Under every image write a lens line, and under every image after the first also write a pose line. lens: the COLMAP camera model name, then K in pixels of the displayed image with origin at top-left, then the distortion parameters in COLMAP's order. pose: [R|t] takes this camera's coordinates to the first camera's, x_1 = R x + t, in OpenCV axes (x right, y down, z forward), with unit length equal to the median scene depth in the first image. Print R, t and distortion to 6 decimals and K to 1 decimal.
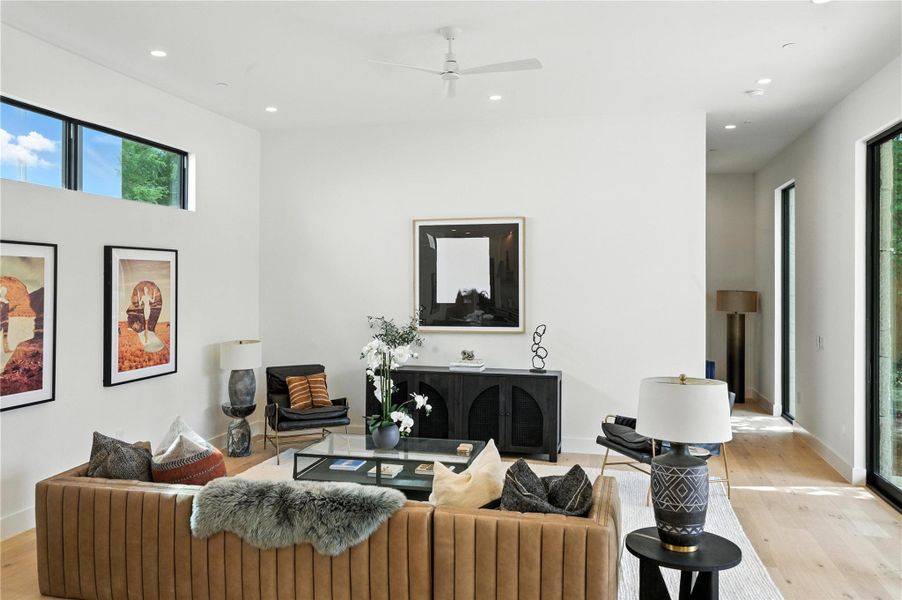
lens RADIAL K [[716.1, 0, 445.1], [0, 716.1, 285.4], [0, 0, 1]] dist [0.026462, 0.007726]
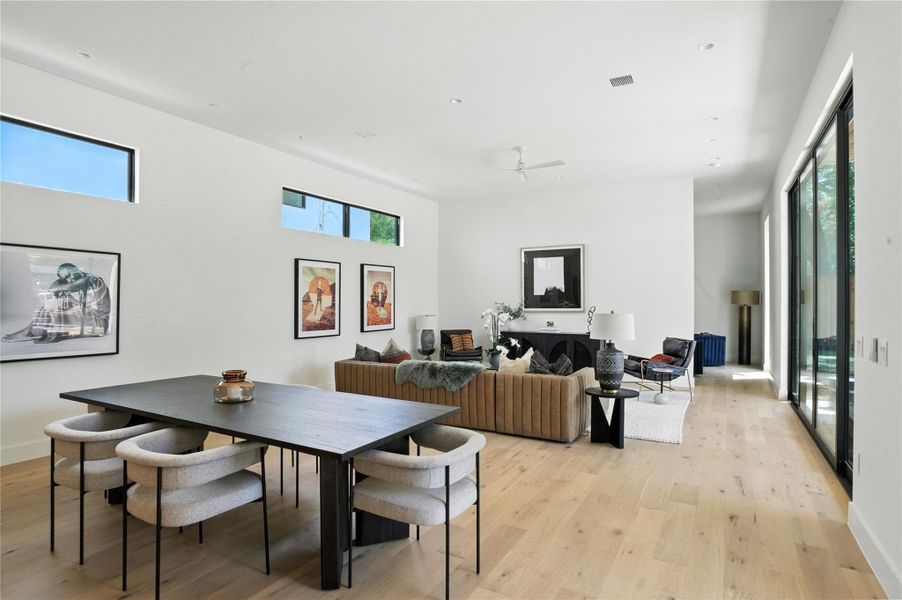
lens RADIAL K [[495.0, 0, 451.0], [0, 495.0, 305.7], [0, 0, 1]] dist [-0.017720, 0.004307]
pose [[0.965177, -0.002683, -0.261584, 0.139091], [0.004078, 0.999980, 0.004787, 0.055743], [0.261566, -0.005687, 0.965169, -0.284292]]
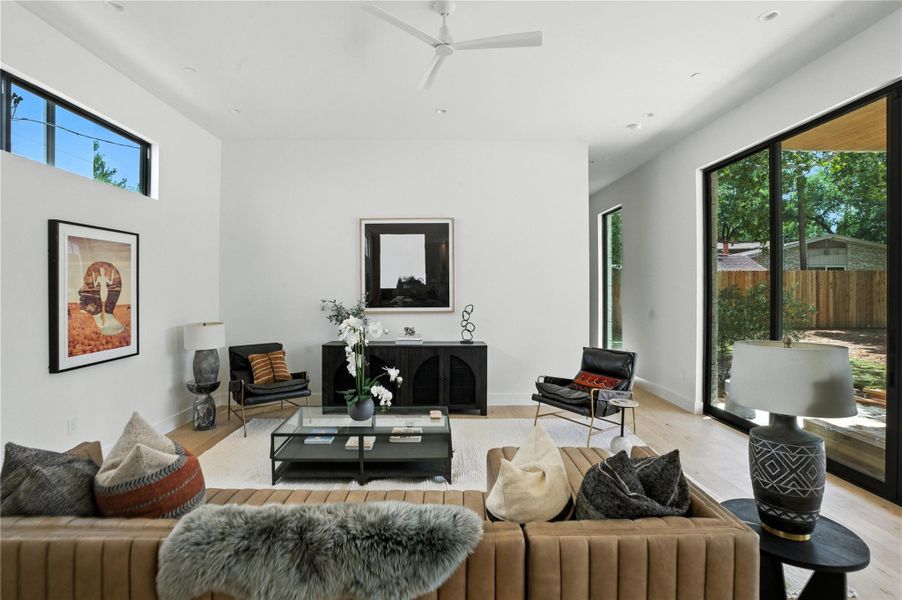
lens RADIAL K [[441.0, 0, 447.7], [0, 441.0, 289.4], [0, 0, 1]] dist [-0.046993, 0.014334]
pose [[0.967689, -0.004754, 0.252103, -0.113258], [0.005345, 0.999984, -0.001658, 0.035330], [-0.252091, 0.002952, 0.967699, 0.326255]]
